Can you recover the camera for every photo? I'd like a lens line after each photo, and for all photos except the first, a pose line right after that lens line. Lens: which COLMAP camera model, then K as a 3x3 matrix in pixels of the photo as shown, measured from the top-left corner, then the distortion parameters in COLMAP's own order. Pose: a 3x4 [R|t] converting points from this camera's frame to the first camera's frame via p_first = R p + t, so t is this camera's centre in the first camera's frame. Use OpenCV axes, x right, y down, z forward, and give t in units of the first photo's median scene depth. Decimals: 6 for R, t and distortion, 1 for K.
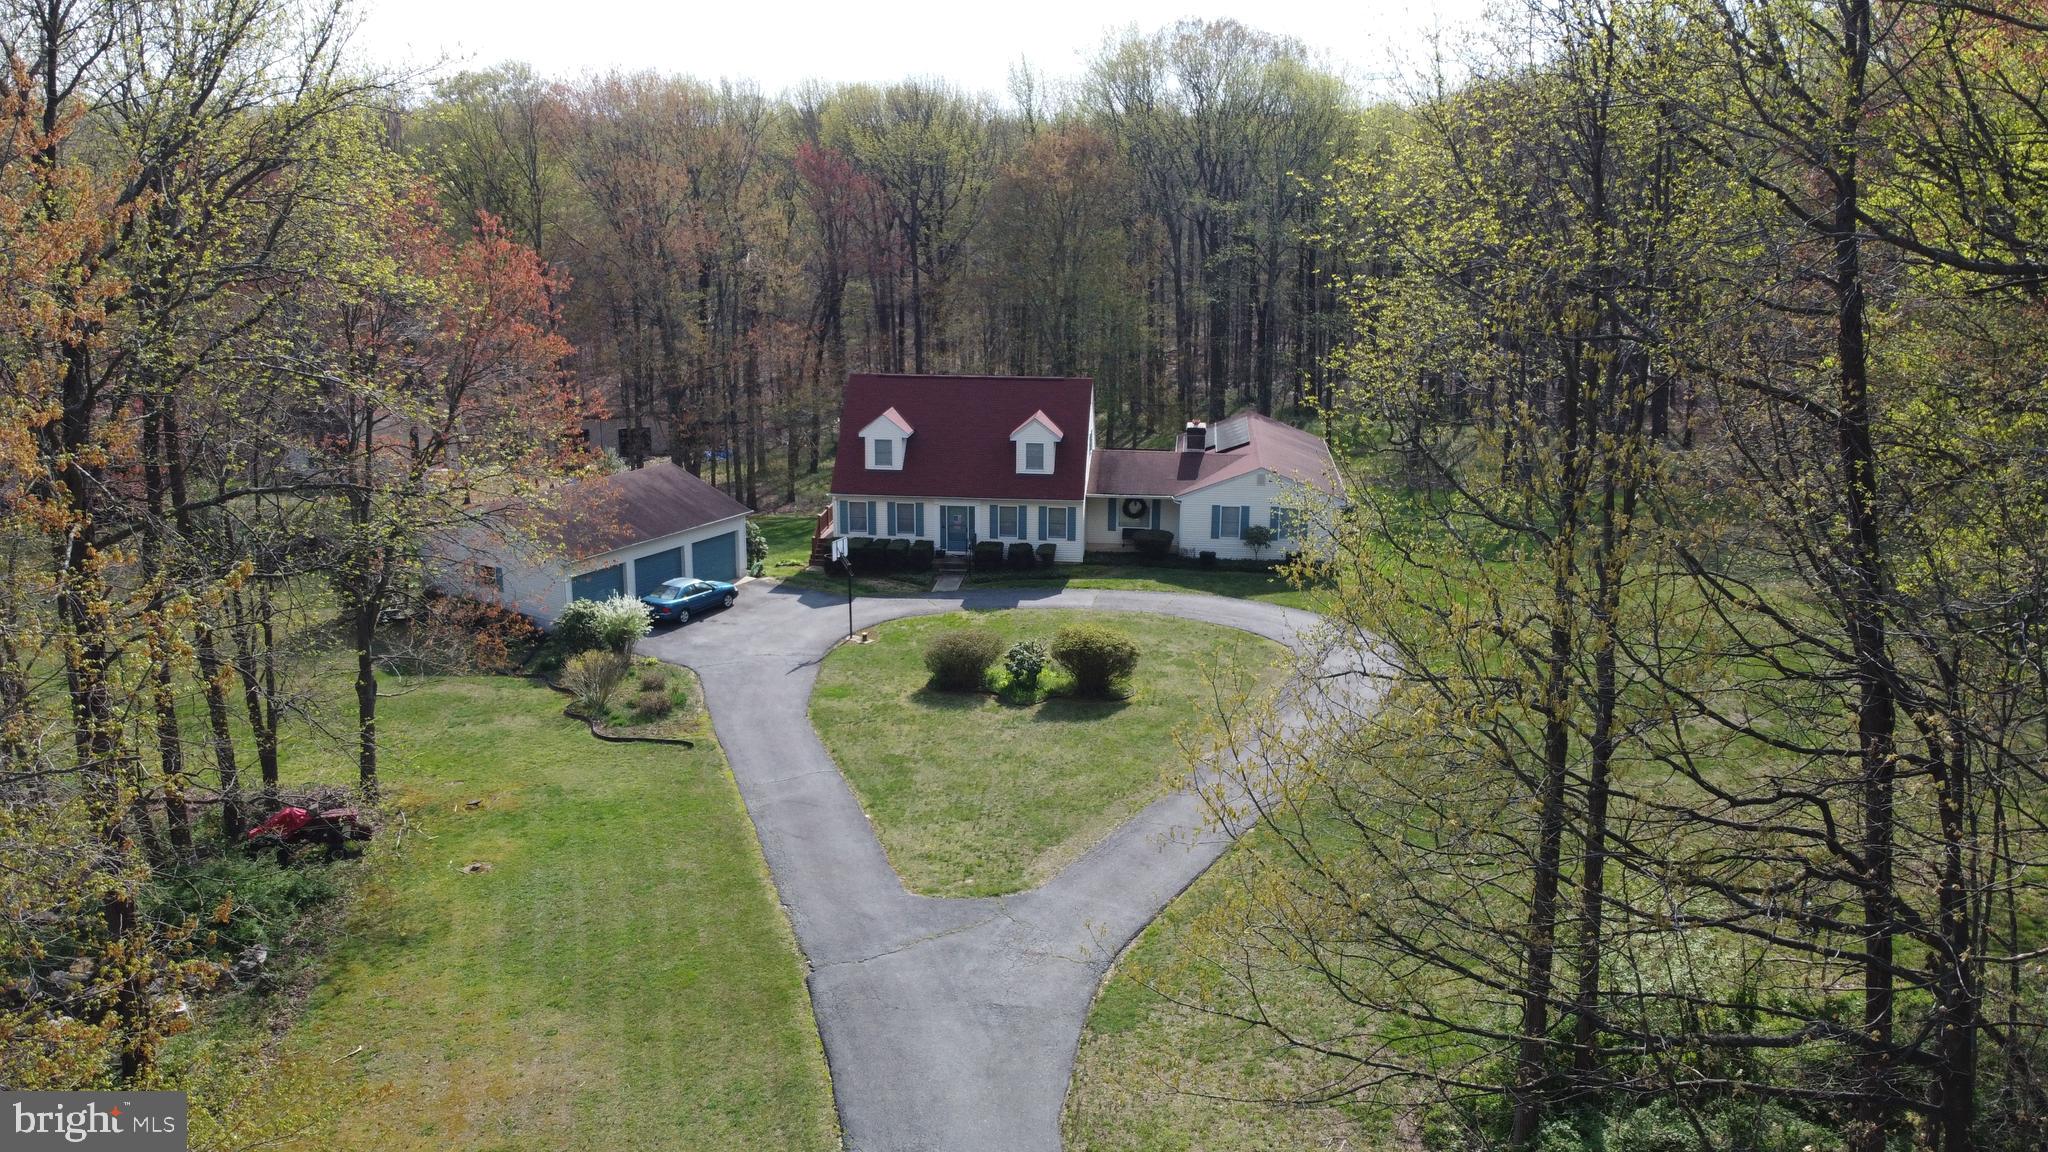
lens RADIAL K [[1541.6, 0, 1010.1], [0, 1541.6, 560.5], [0, 0, 1]] dist [0.004736, -0.007101]
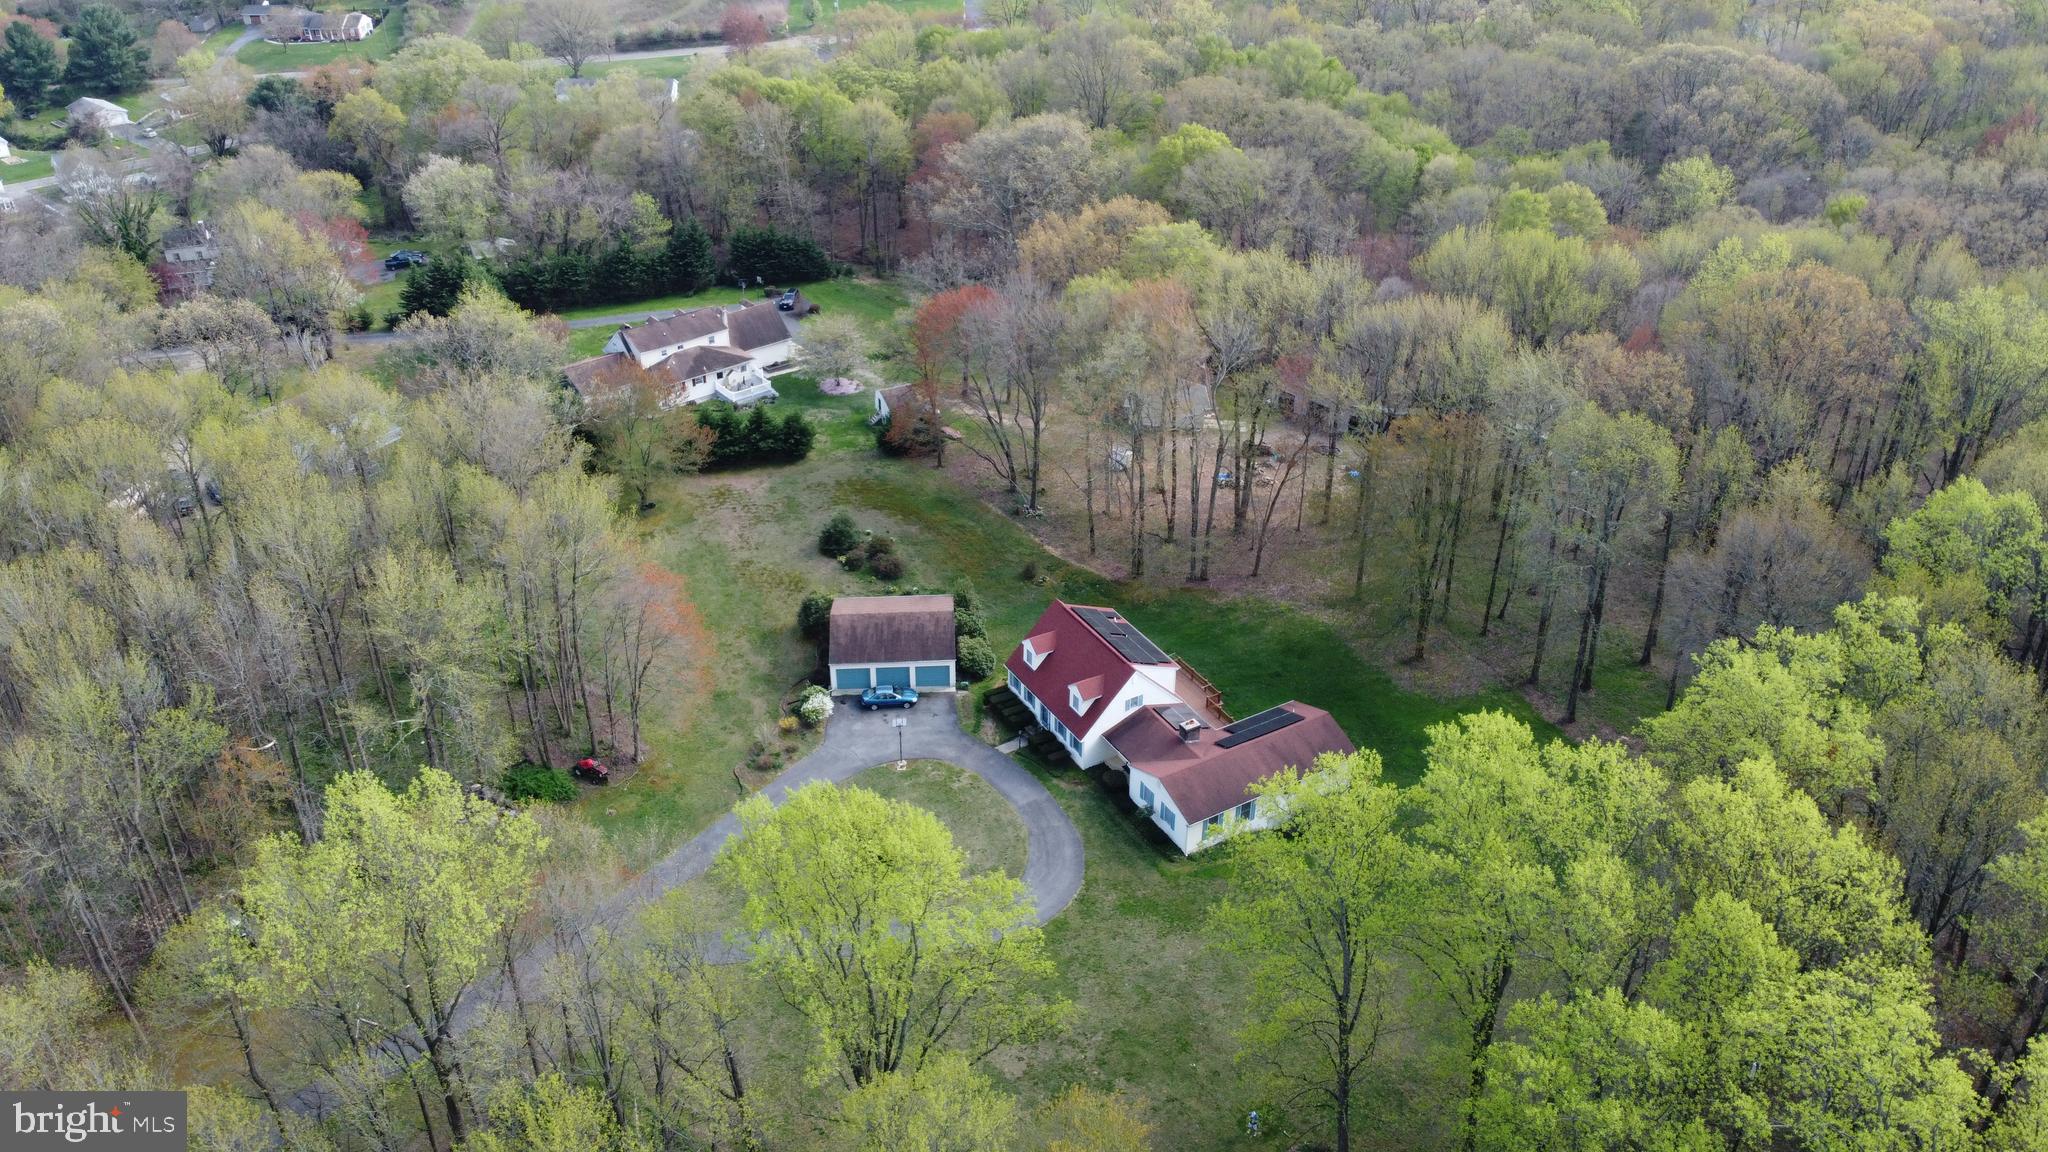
lens RADIAL K [[1541.6, 0, 1027.1], [0, 1541.6, 578.1], [0, 0, 1]] dist [0.004736, -0.007101]
pose [[0.605714, 0.424935, -0.672712, 1.176677], [-0.207115, 0.900510, 0.382342, -0.914786], [0.768254, -0.092261, 0.633462, -0.111090]]
